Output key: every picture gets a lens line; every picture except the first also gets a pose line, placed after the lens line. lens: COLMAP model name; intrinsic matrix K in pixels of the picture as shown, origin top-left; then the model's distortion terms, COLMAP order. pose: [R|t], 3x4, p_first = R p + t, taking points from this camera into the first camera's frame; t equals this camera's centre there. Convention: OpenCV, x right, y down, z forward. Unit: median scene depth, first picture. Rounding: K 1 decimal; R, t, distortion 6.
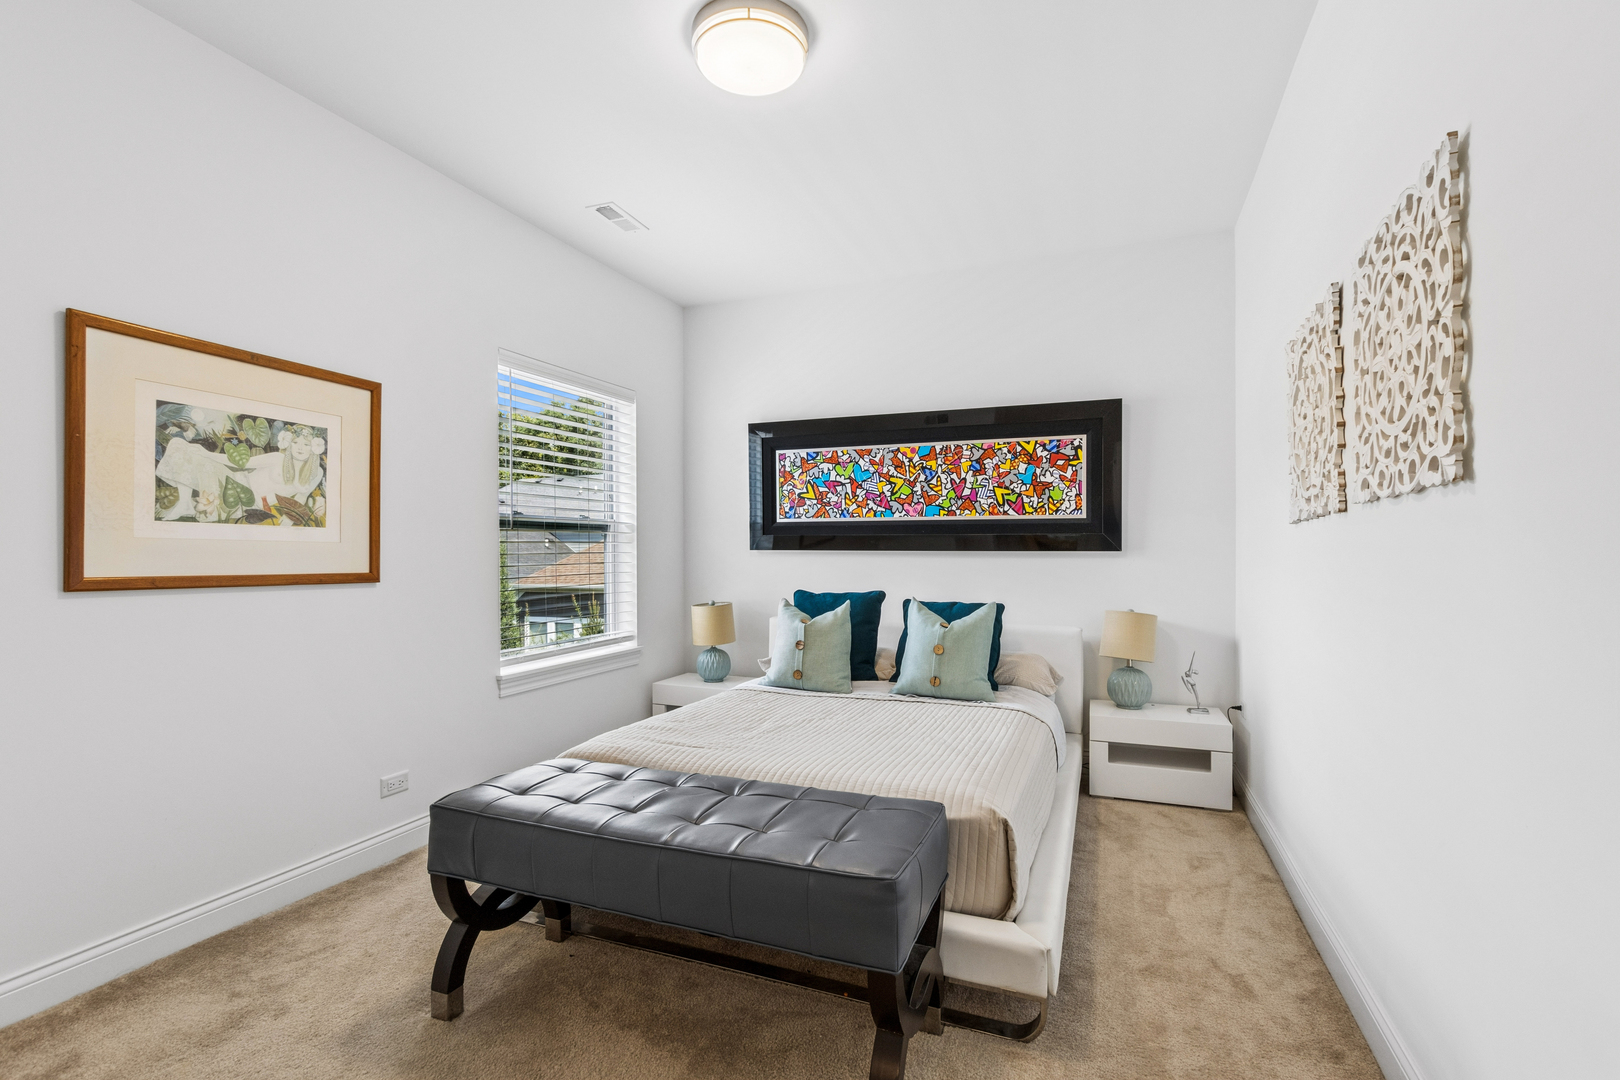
lens RADIAL K [[748.1, 0, 807.9], [0, 748.1, 542.2], [0, 0, 1]] dist [0.002198, -0.003026]
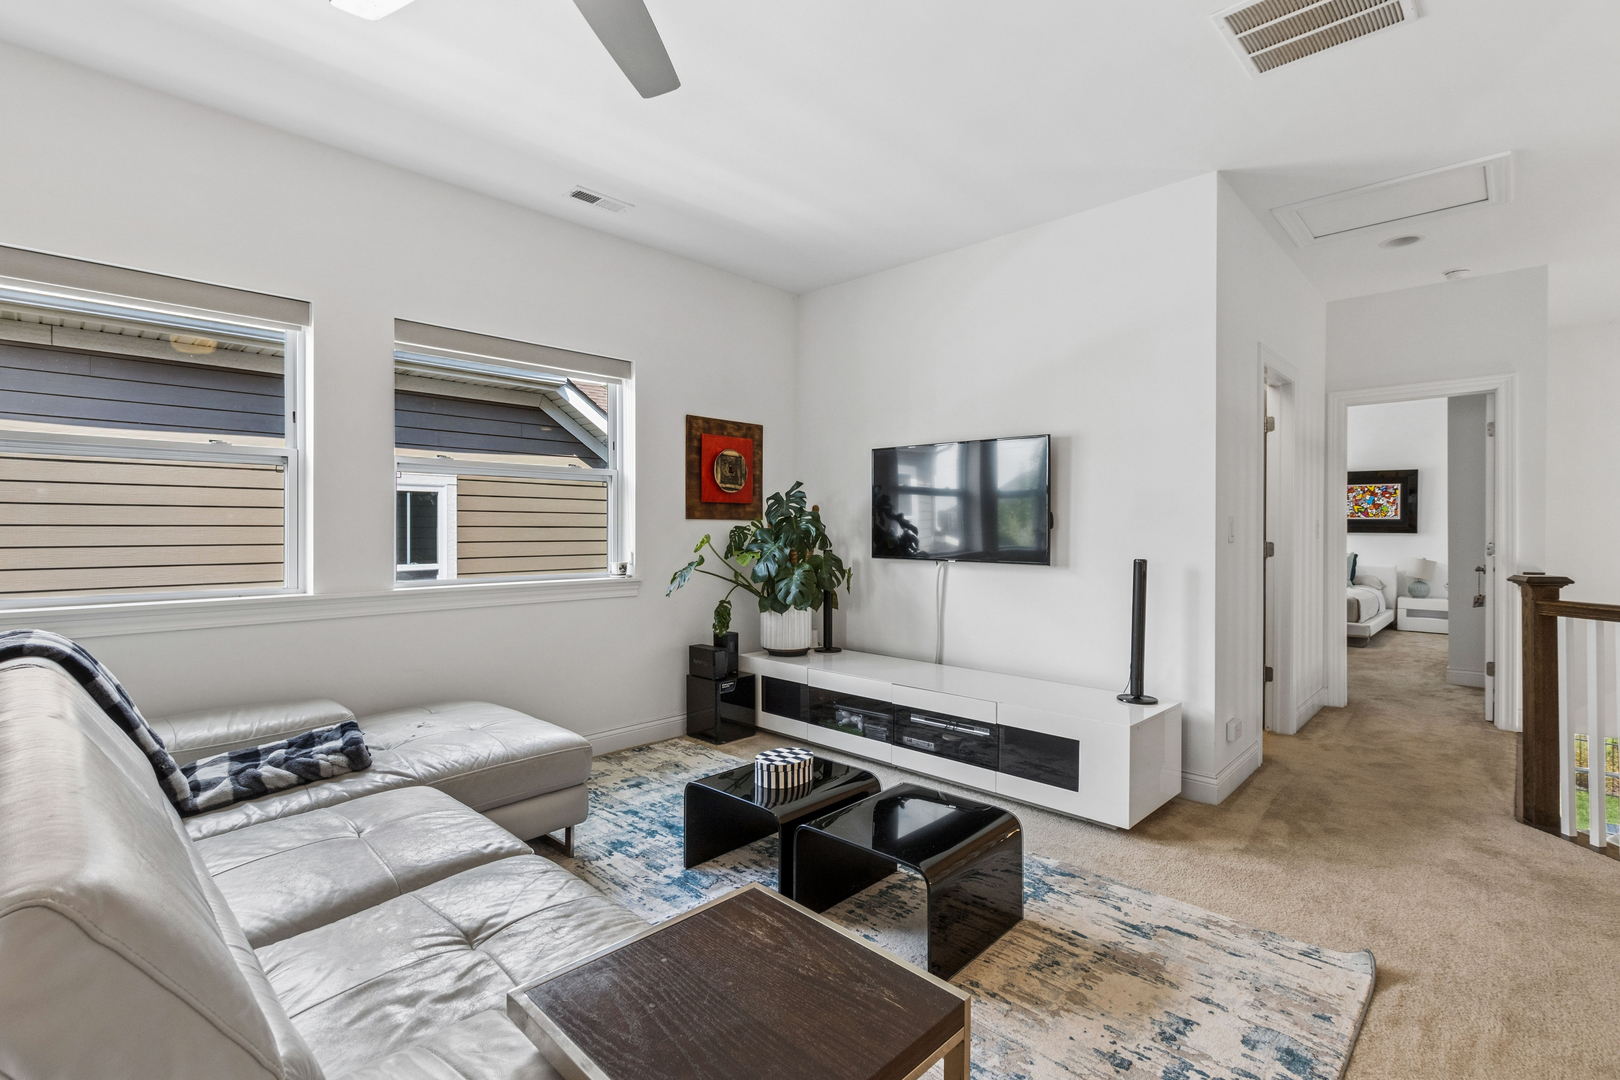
lens RADIAL K [[748.1, 0, 811.9], [0, 748.1, 534.0], [0, 0, 1]] dist [0.002198, -0.003026]
pose [[0.934569, 0.013255, -0.355534, -0.520827], [-0.006951, 0.999795, 0.019001, -0.017075], [0.355713, -0.015287, 0.934470, -1.863718]]
